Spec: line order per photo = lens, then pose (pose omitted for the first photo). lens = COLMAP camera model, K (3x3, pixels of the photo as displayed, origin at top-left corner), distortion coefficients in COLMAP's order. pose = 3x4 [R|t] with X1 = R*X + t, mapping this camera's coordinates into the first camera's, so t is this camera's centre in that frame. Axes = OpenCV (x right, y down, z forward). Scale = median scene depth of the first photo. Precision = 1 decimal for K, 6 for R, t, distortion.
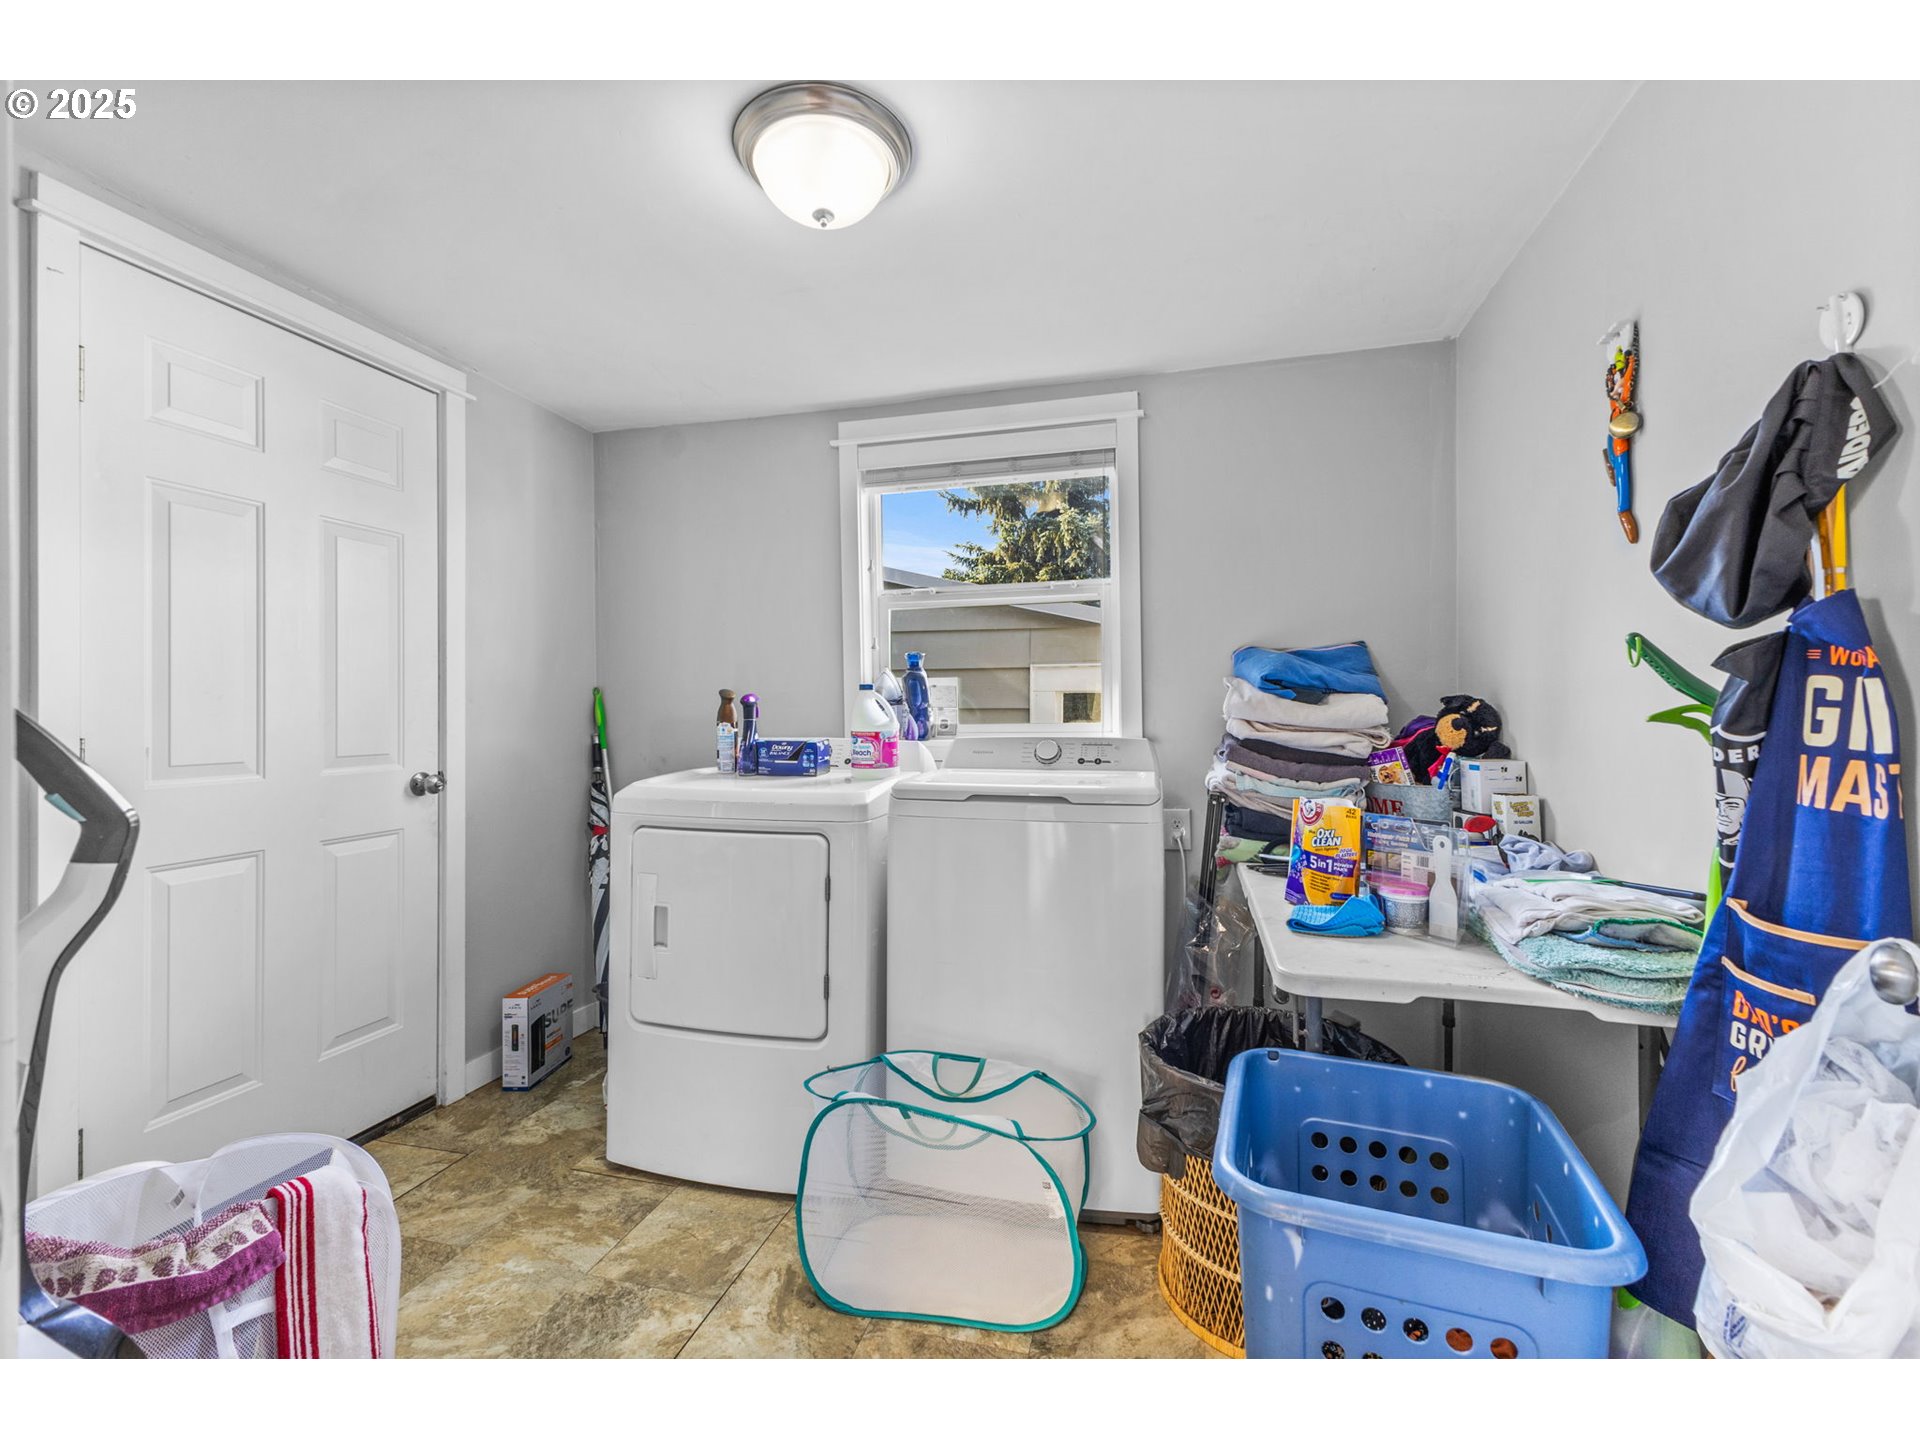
lens RADIAL K [[827.0, 0, 950.5], [0, 827.0, 714.2], [0, 0, 1]] dist [0.001659, 0.000215]
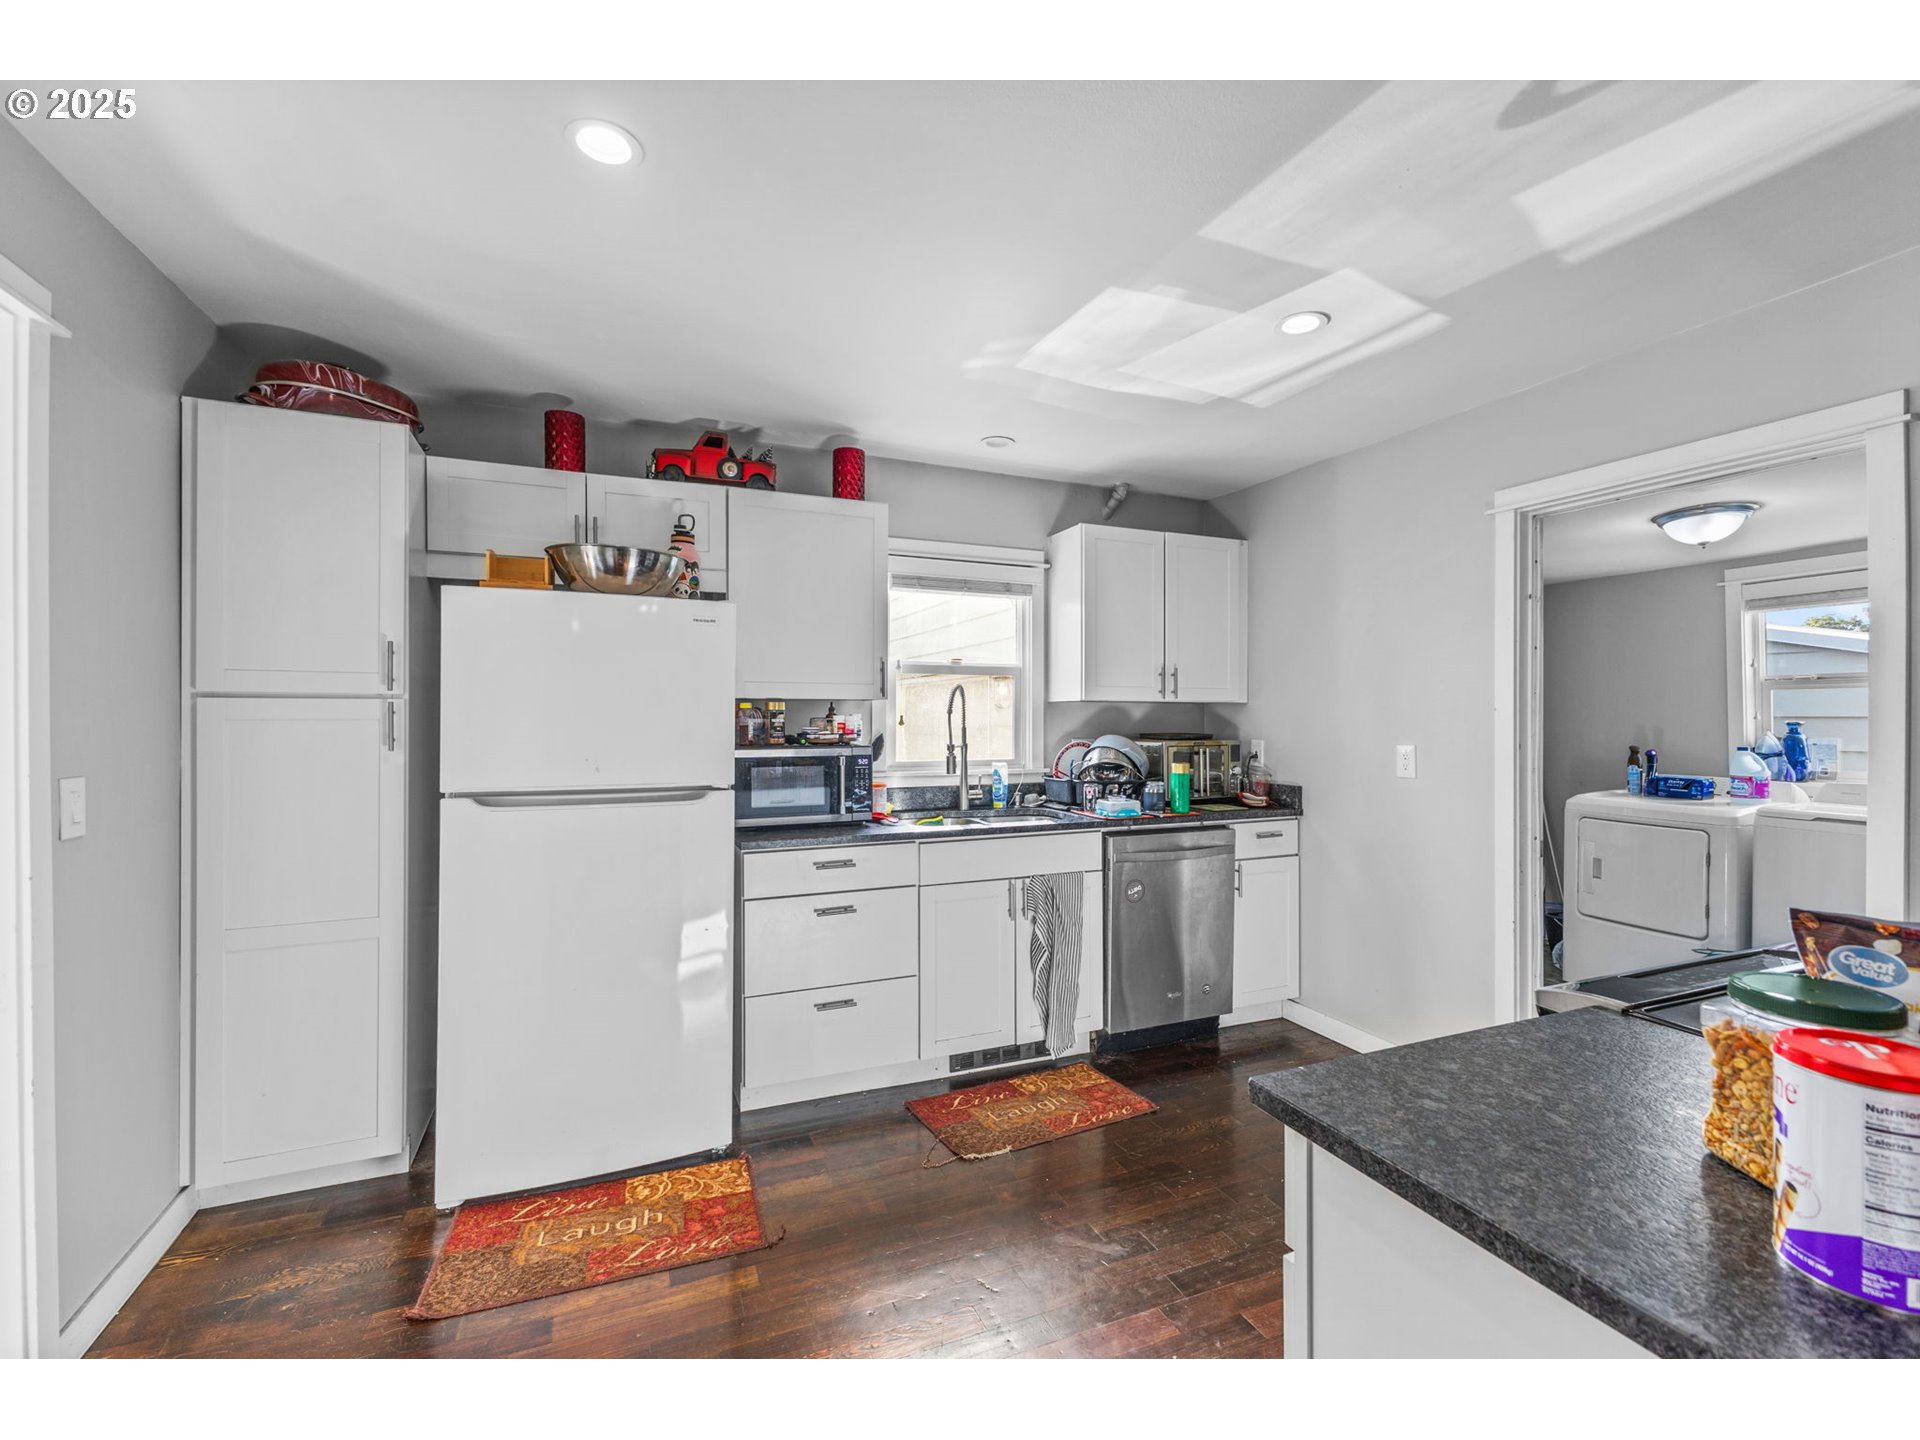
lens RADIAL K [[827.0, 0, 950.5], [0, 827.0, 714.2], [0, 0, 1]] dist [0.001659, 0.000215]
pose [[0.614109, 0.004149, -0.789210, 0.226301], [-0.006262, 0.999980, 0.000384, -0.090384], [0.789196, 0.004706, 0.614123, -1.237575]]
